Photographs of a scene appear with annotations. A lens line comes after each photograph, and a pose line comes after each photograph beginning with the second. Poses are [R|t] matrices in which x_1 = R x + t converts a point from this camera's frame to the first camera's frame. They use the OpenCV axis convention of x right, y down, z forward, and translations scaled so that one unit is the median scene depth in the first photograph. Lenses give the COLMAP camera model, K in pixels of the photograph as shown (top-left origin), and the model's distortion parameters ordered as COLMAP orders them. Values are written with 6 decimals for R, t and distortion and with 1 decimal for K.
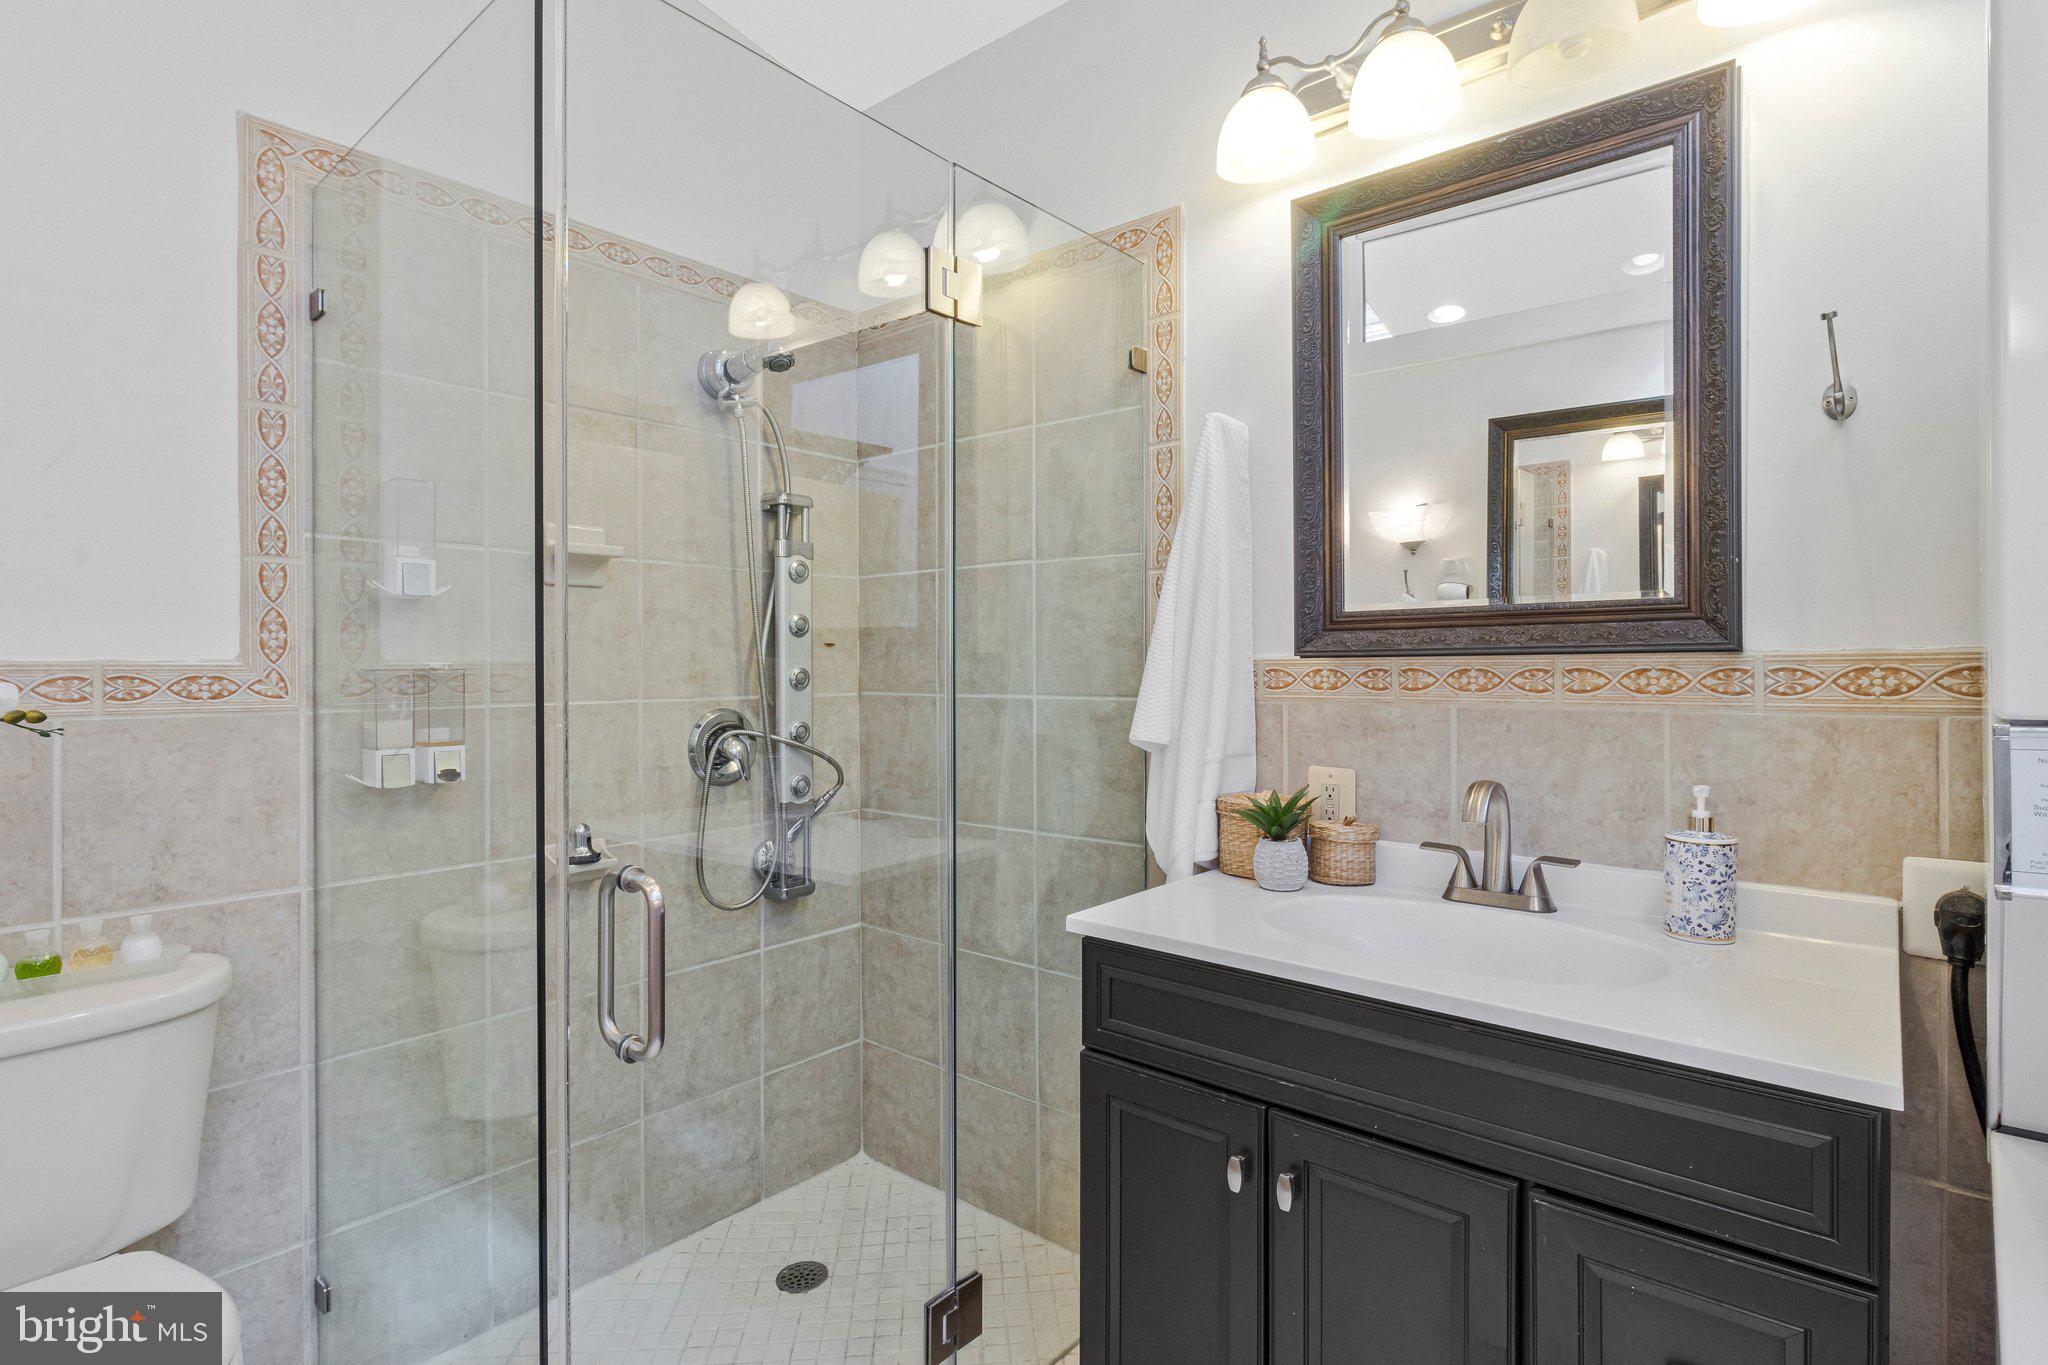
lens RADIAL K [[1011.1, 0, 1025.2], [0, 1011.1, 654.6], [0, 0, 1]] dist [0.000544, -0.000813]
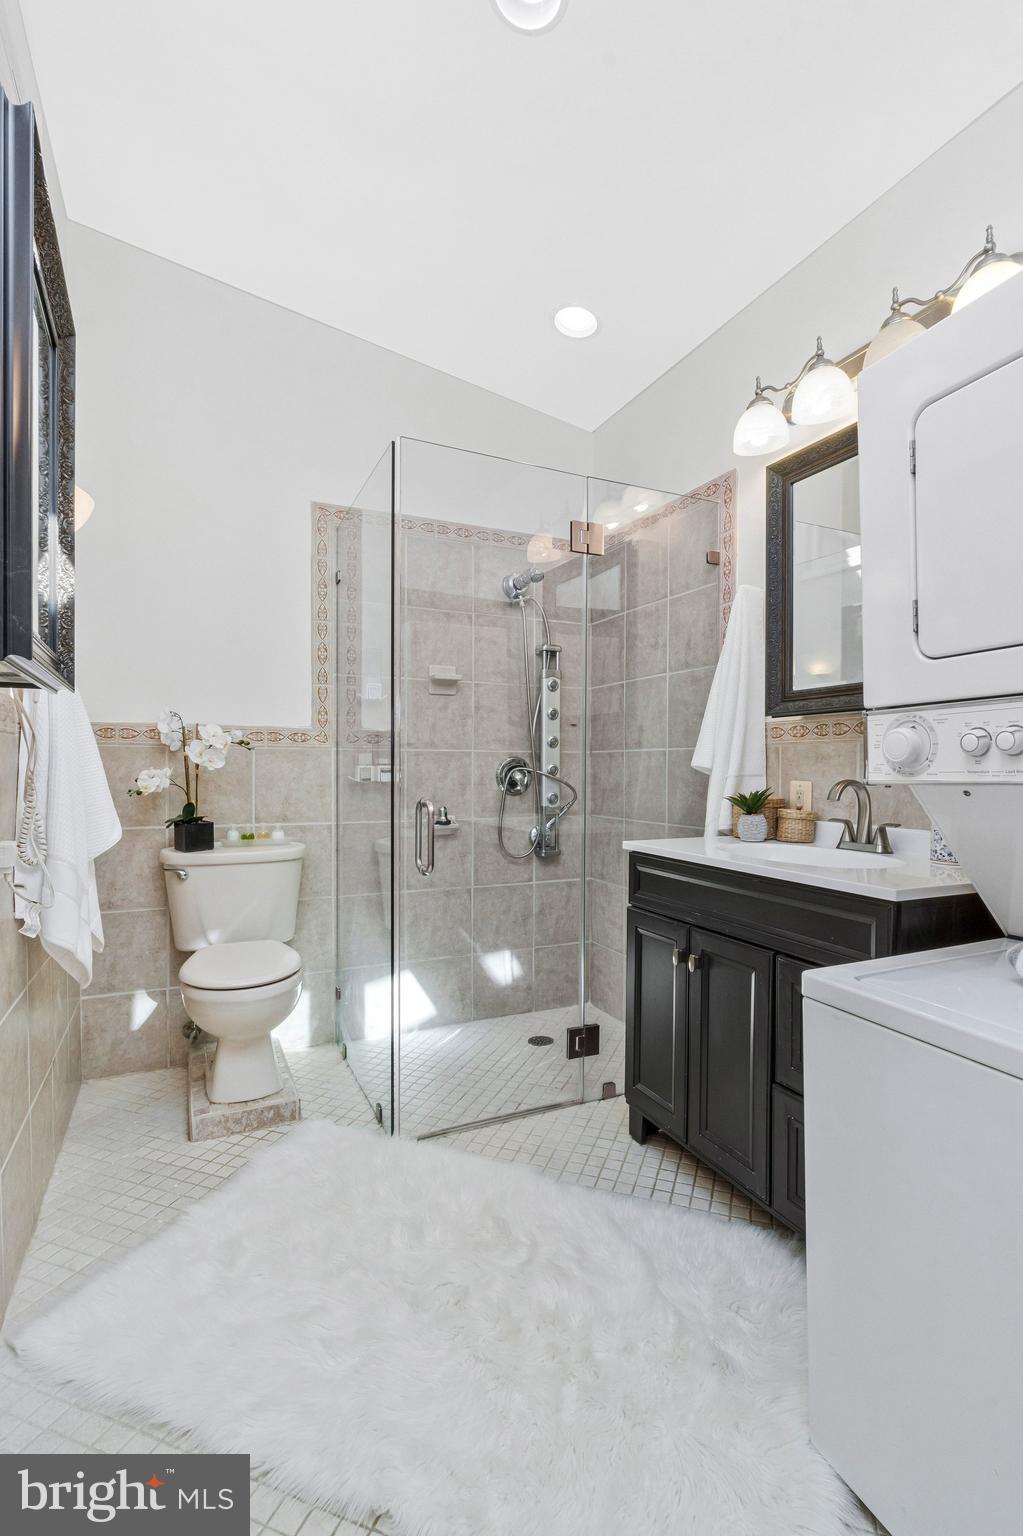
lens RADIAL K [[727.4, 0, 511.5], [0, 727.4, 768.0], [0, 0, 1]] dist [0.000159, 0.000744]
pose [[0.905099, 0.010407, -0.425074, 0.343038], [-0.006112, 0.999916, 0.011466, 0.068724], [0.425158, -0.007780, 0.905086, -0.323237]]
